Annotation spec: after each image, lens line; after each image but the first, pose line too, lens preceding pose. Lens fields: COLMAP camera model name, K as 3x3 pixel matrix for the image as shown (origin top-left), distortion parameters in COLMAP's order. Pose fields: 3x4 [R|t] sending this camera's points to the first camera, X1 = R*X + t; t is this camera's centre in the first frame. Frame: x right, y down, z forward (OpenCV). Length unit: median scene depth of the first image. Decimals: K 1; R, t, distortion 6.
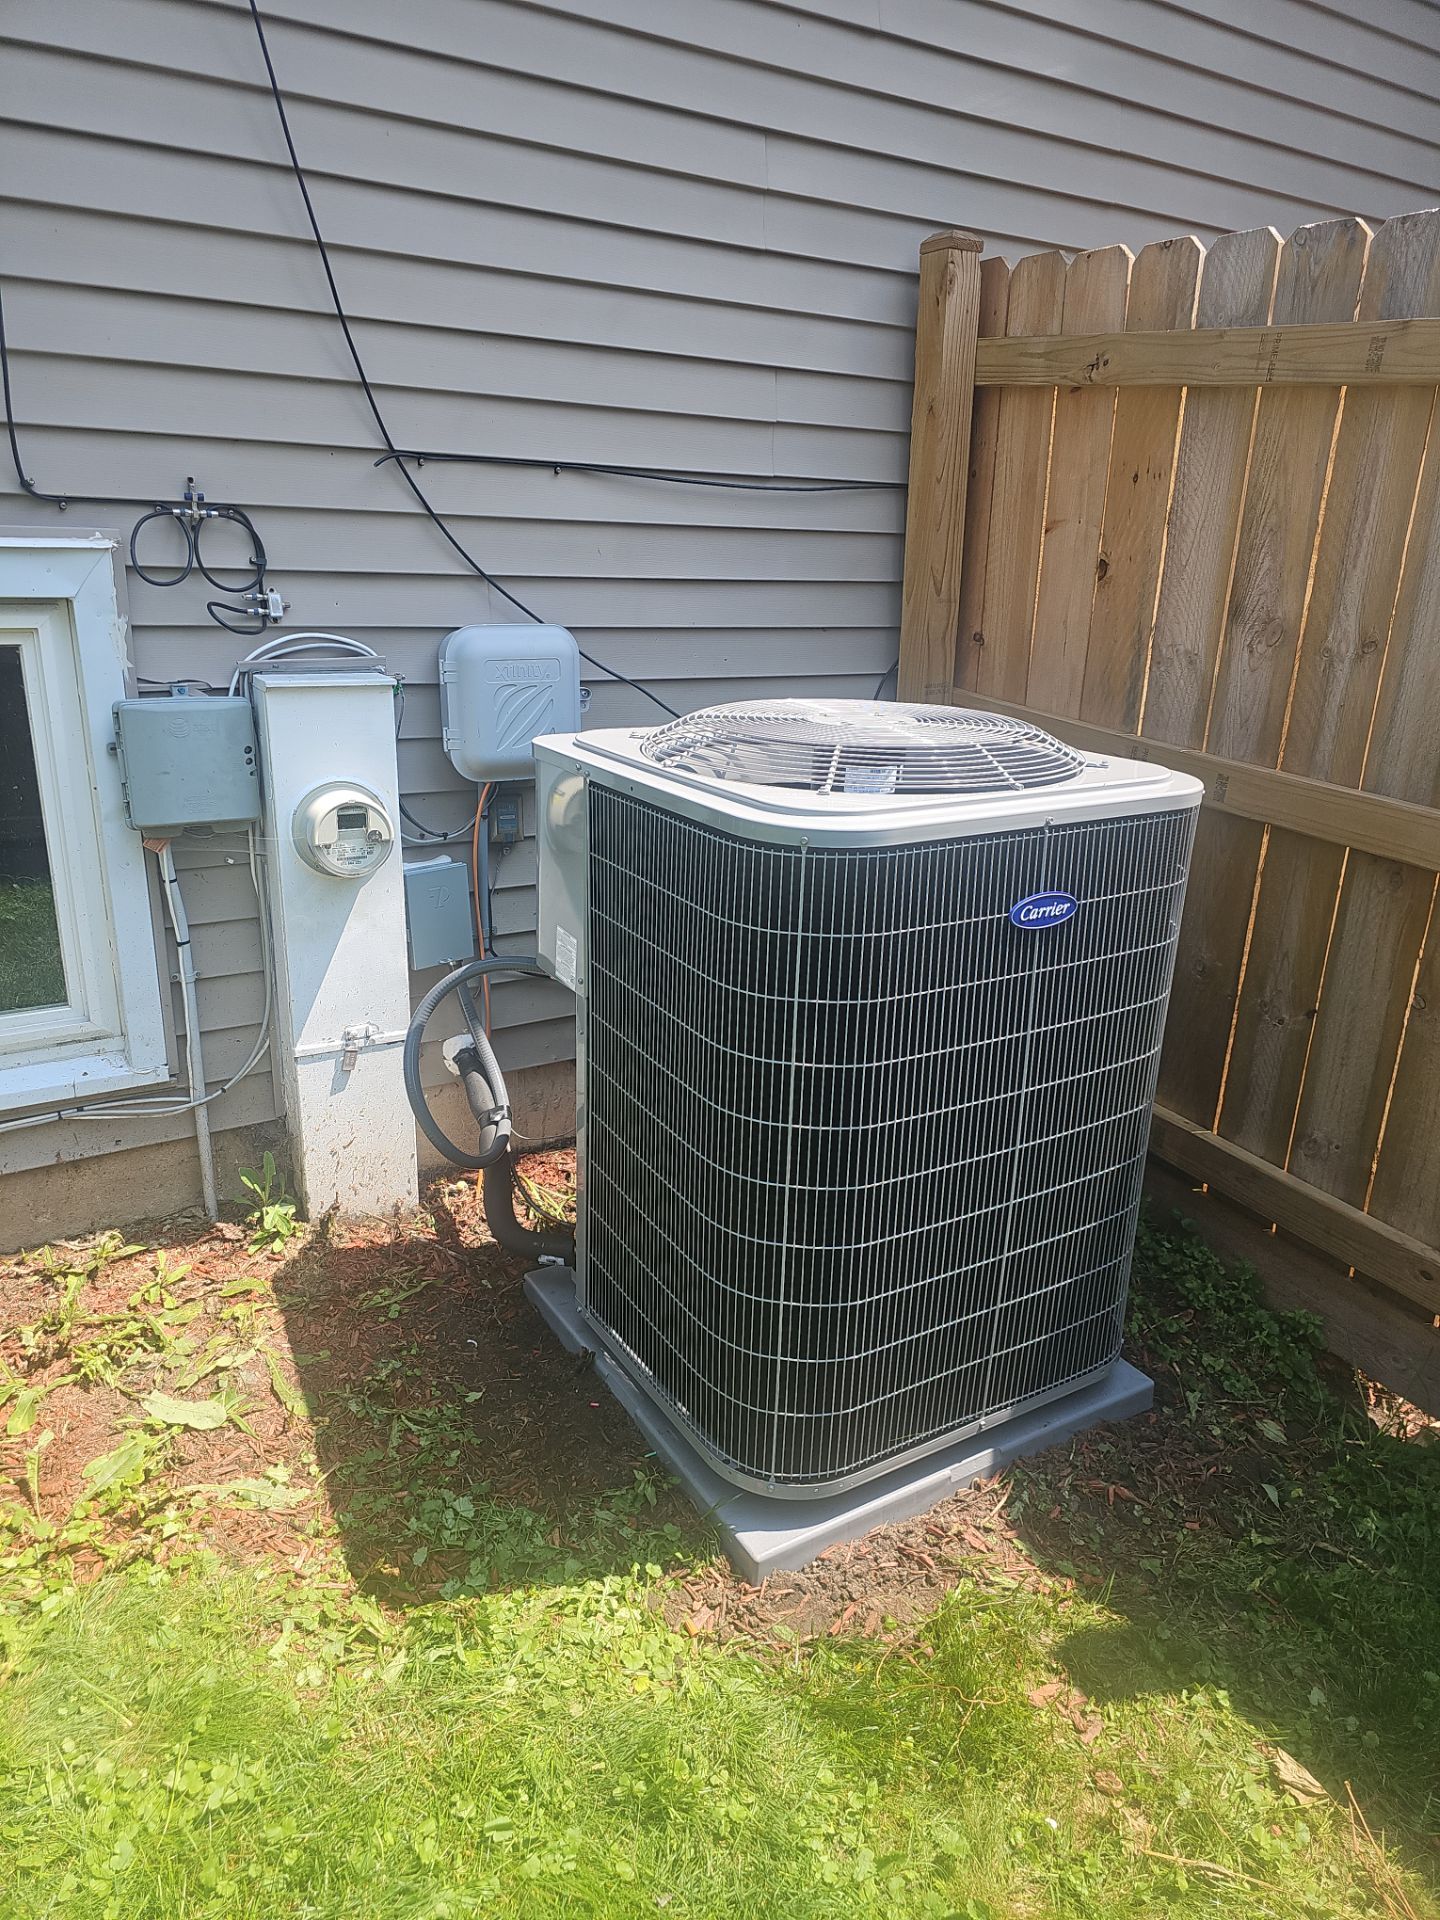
lens RADIAL K [[1278.8, 0, 738.1], [0, 1278.8, 959.4], [0, 0, 1]] dist [0.028162, -0.031678]
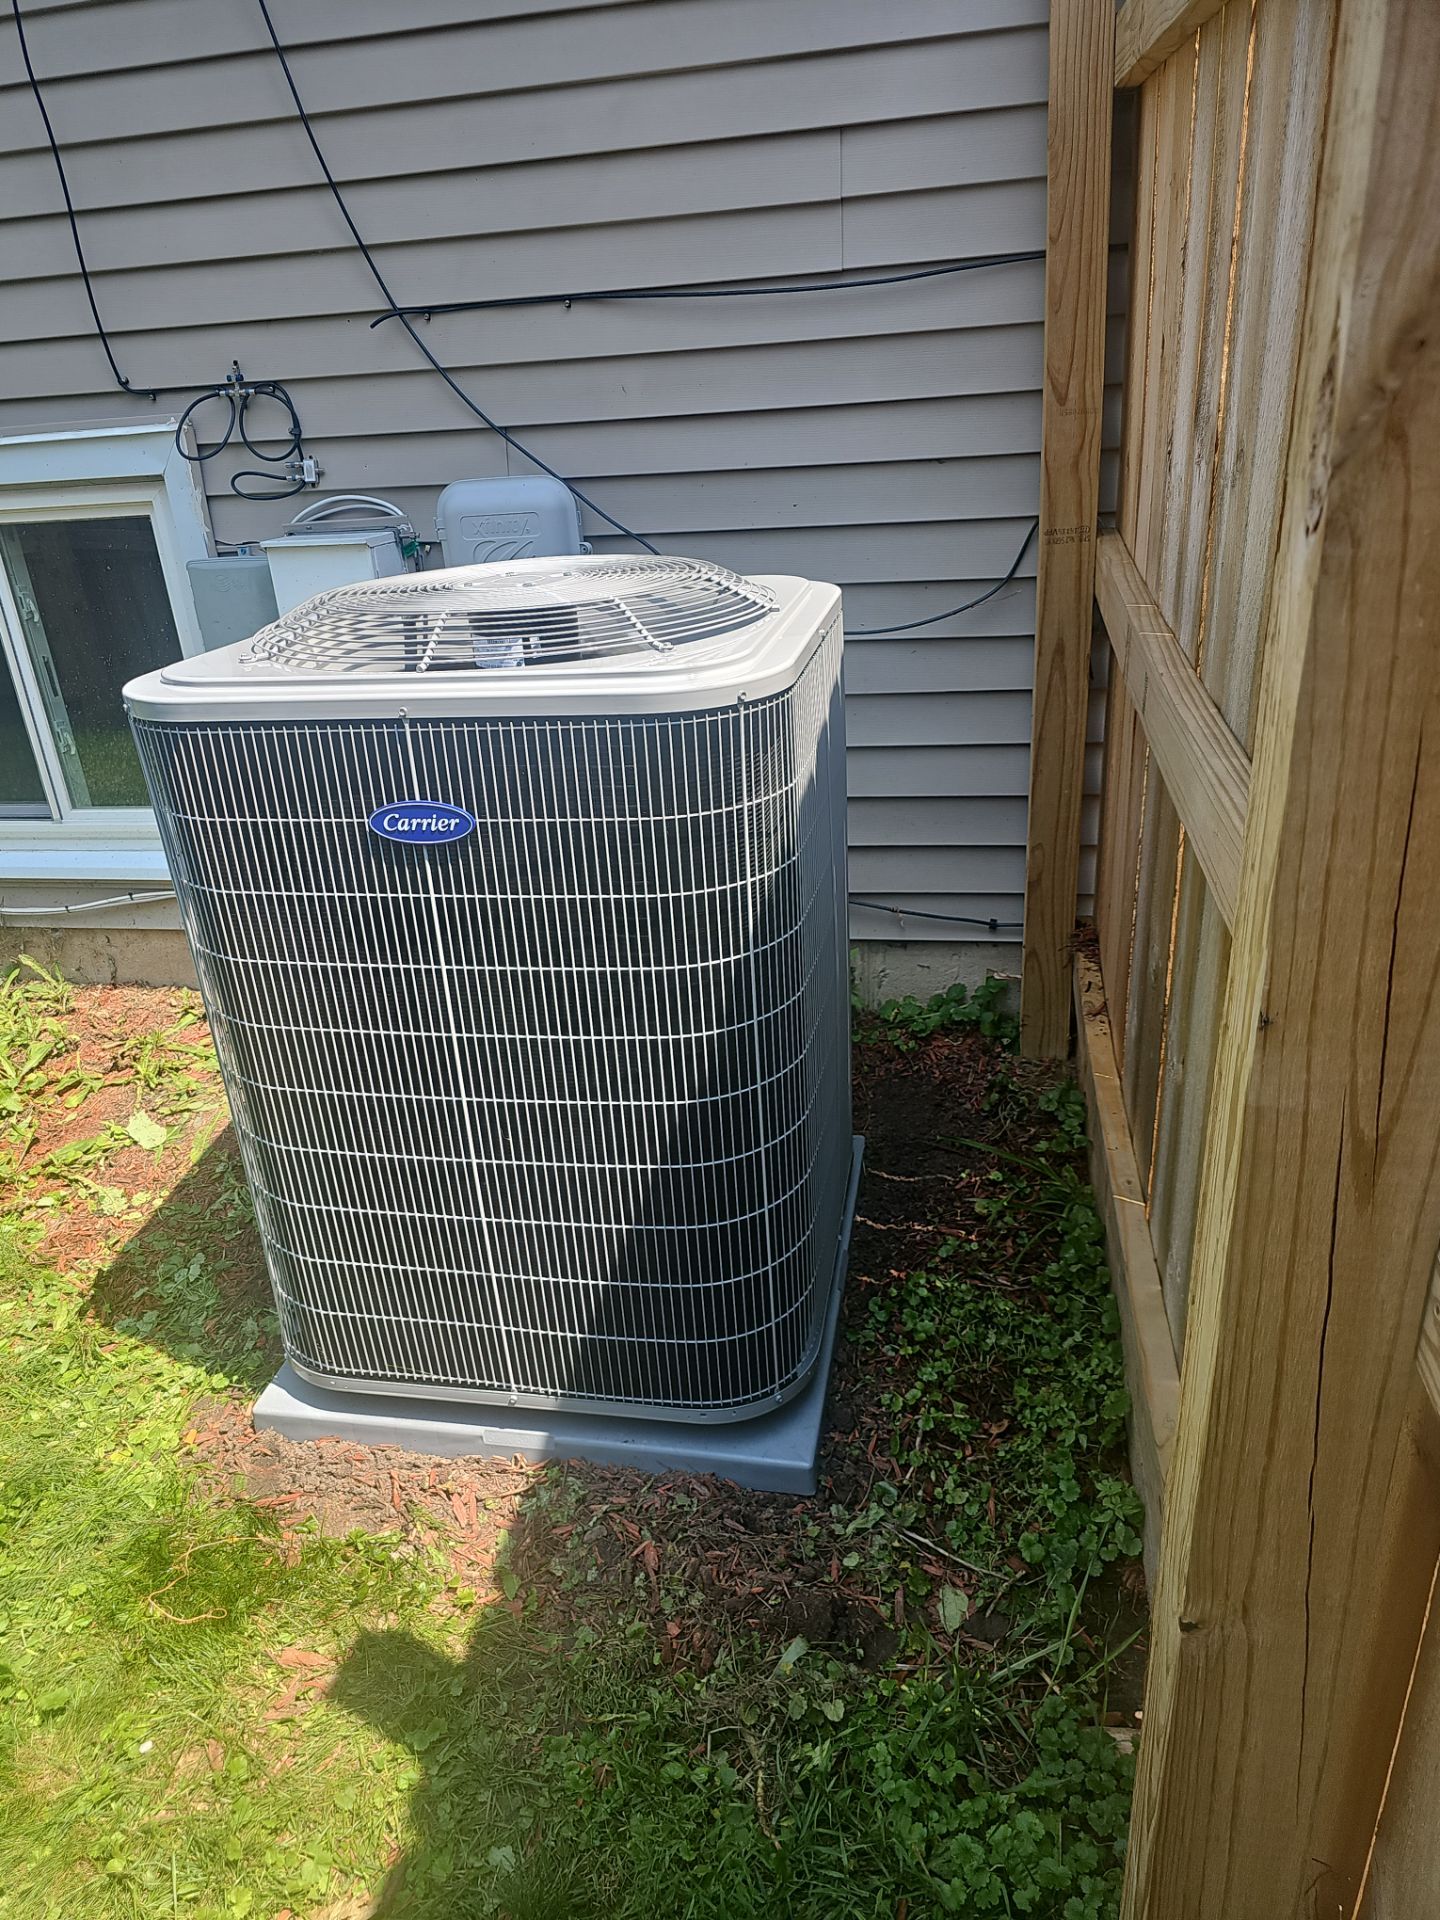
lens RADIAL K [[1294.2, 0, 711.8], [0, 1294.2, 970.5], [0, 0, 1]] dist [0.025969, -0.032586]
pose [[0.724687, 0.204940, -0.657897, 0.720641], [-0.128035, 0.978171, 0.163674, -0.080717], [0.677079, -0.034378, 0.735107, 0.390190]]
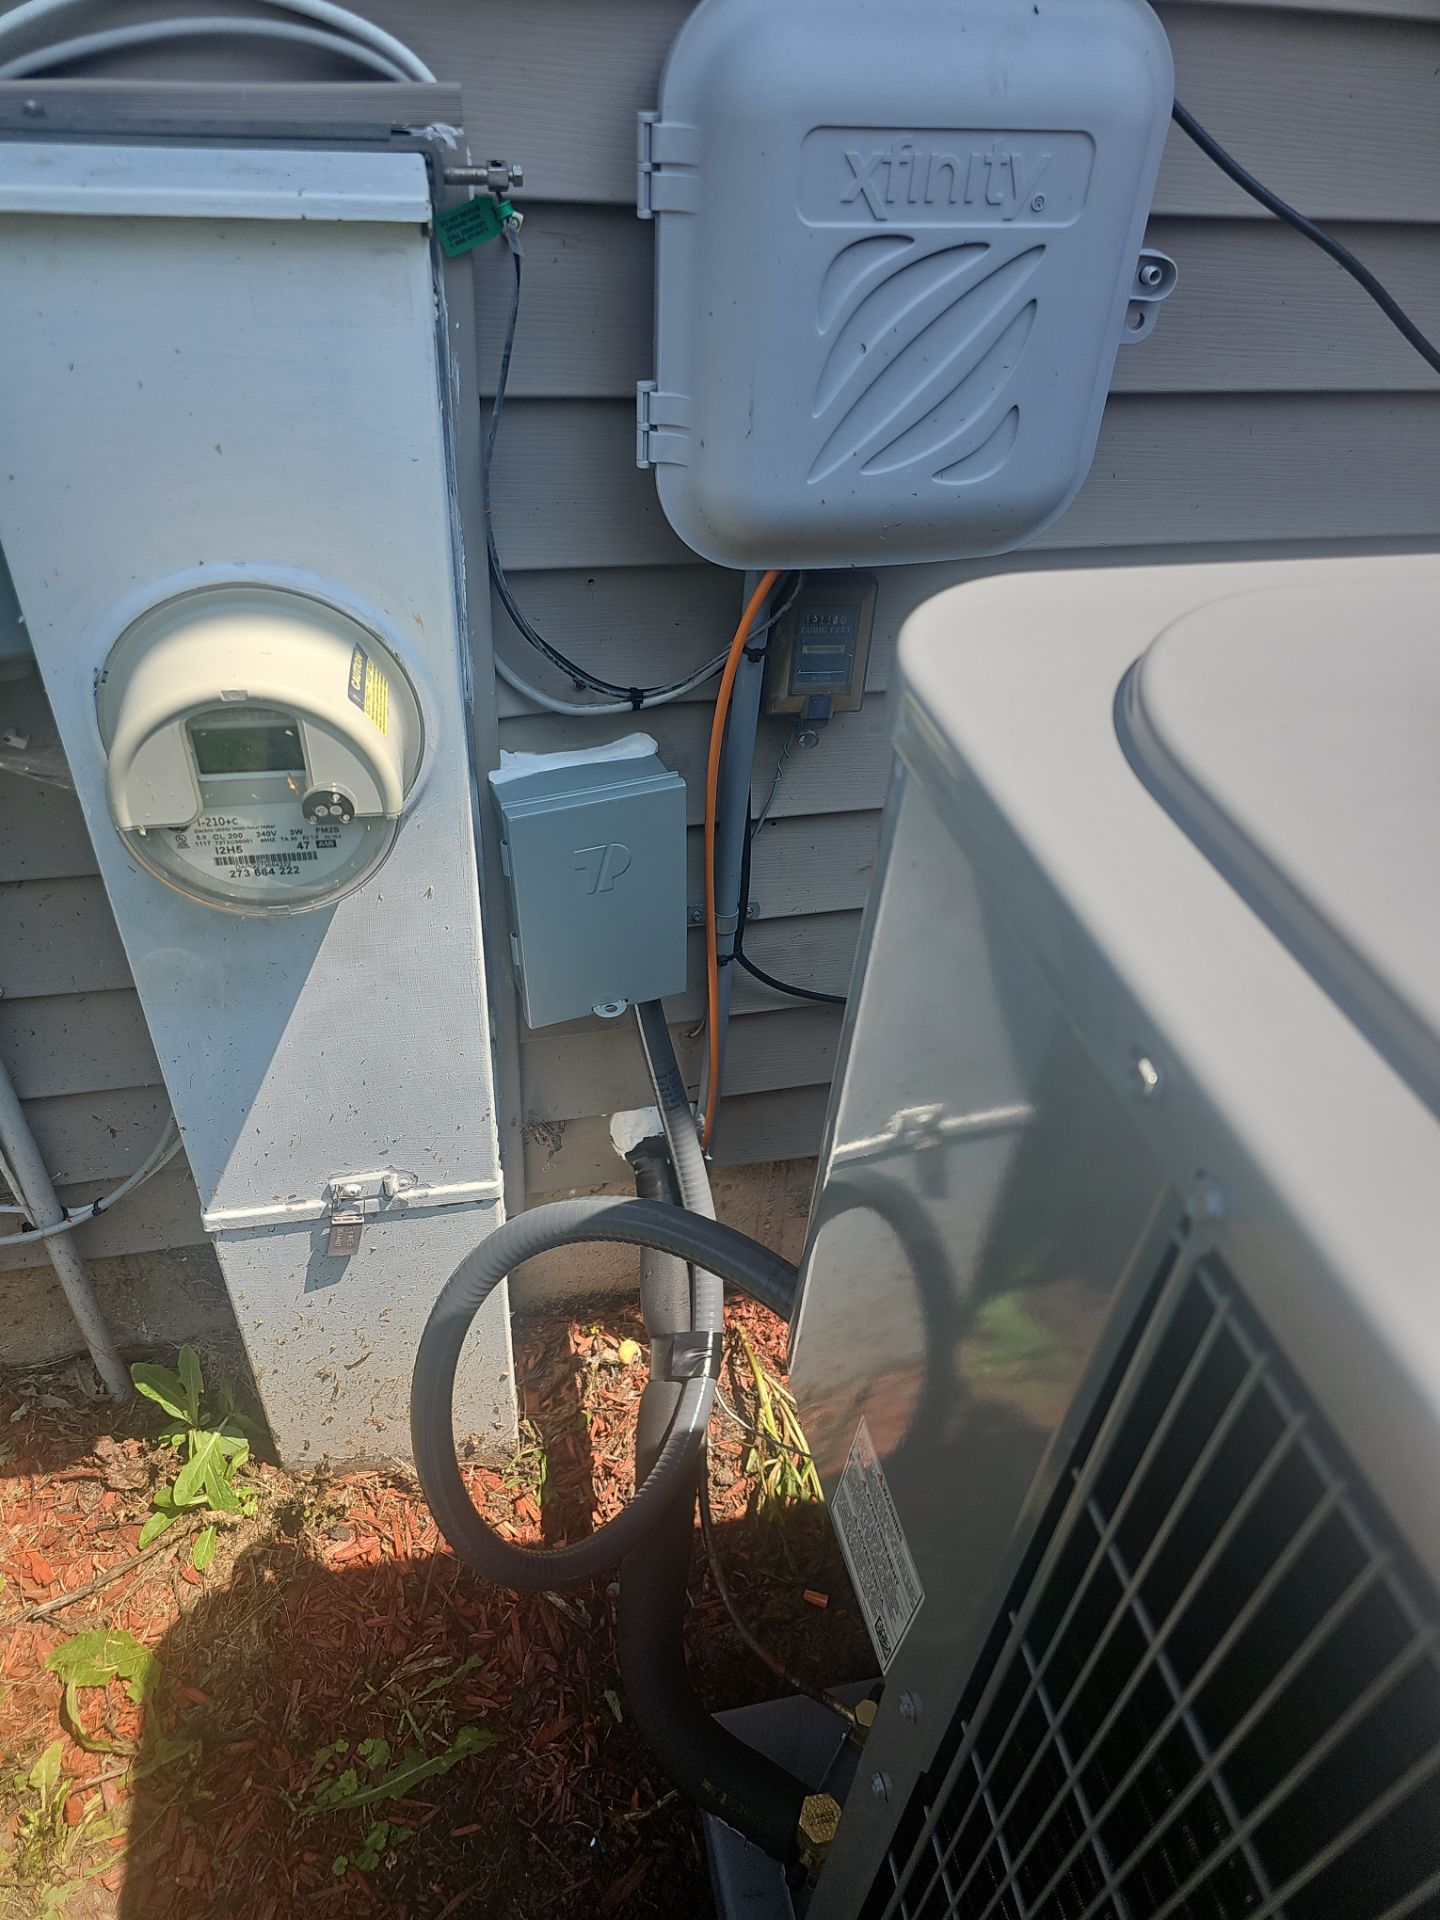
lens RADIAL K [[1278.8, 0, 738.1], [0, 1278.8, 959.4], [0, 0, 1]] dist [0.028162, -0.031678]
pose [[0.949761, 0.223368, -0.219226, -0.118731], [-0.130122, 0.918867, 0.372495, -0.178165], [0.284643, -0.325255, 0.901769, 0.724790]]
